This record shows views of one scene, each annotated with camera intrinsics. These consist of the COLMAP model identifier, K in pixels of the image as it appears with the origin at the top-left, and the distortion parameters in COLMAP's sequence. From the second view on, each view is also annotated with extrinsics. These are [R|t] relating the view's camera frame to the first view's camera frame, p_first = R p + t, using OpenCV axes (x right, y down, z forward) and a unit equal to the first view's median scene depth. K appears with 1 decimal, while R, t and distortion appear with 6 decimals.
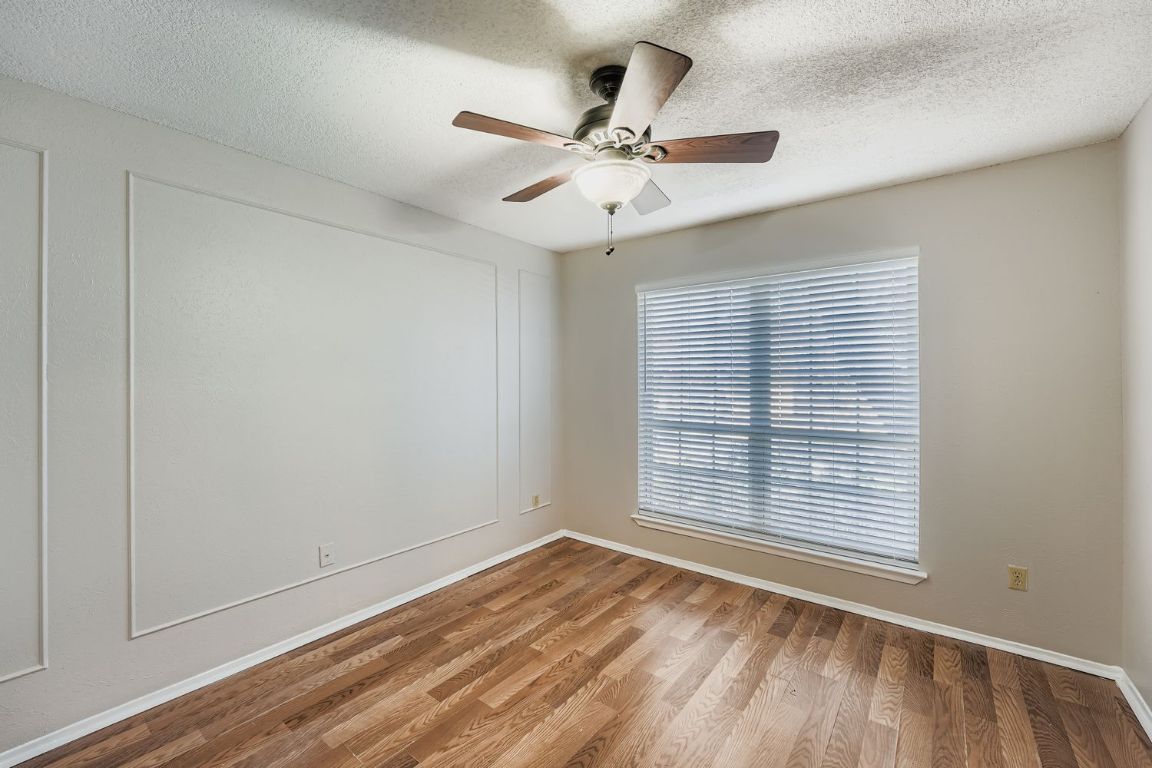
lens RADIAL K [[473.8, 0, 580.4], [0, 473.8, 379.3], [0, 0, 1]] dist [-0.009532, 0.000230]
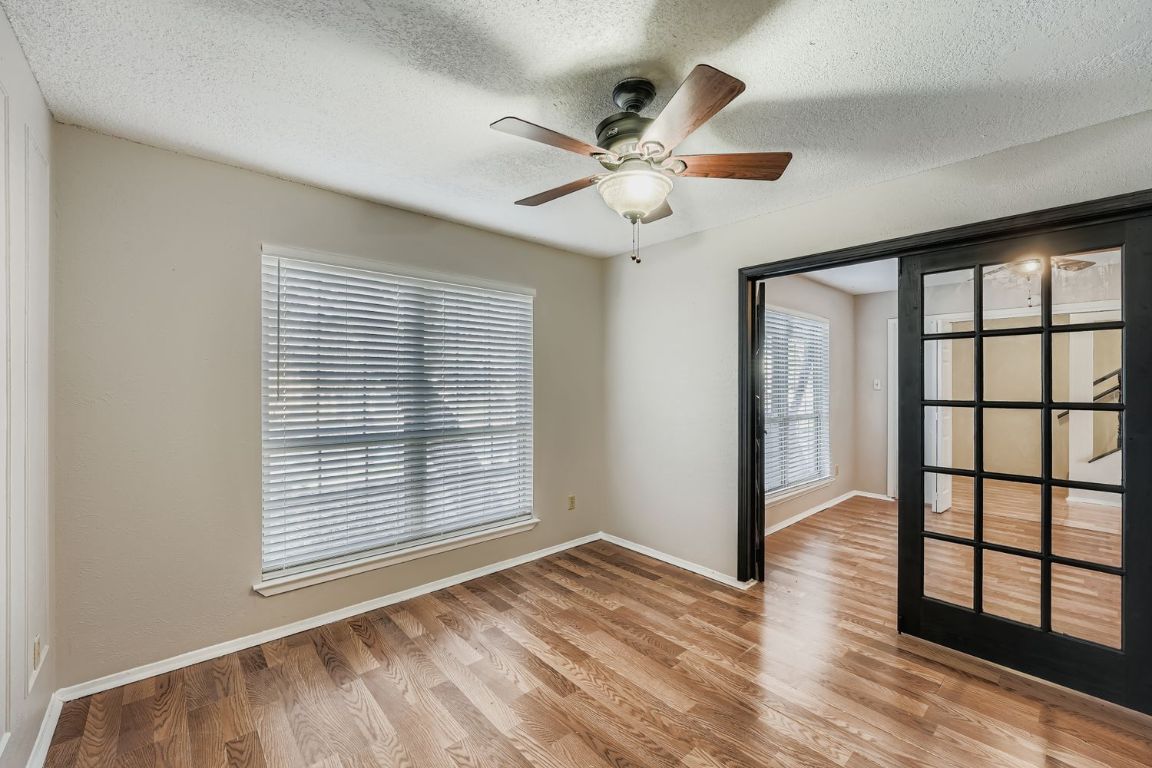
lens RADIAL K [[460.7, 0, 579.4], [0, 460.7, 382.7], [0, 0, 1]] dist [-0.011370, -0.000255]
pose [[0.186953, 0.002347, 0.982366, -0.528670], [-0.000285, 0.999997, -0.002335, 0.001366], [-0.982369, 0.000156, 0.186954, 0.519023]]
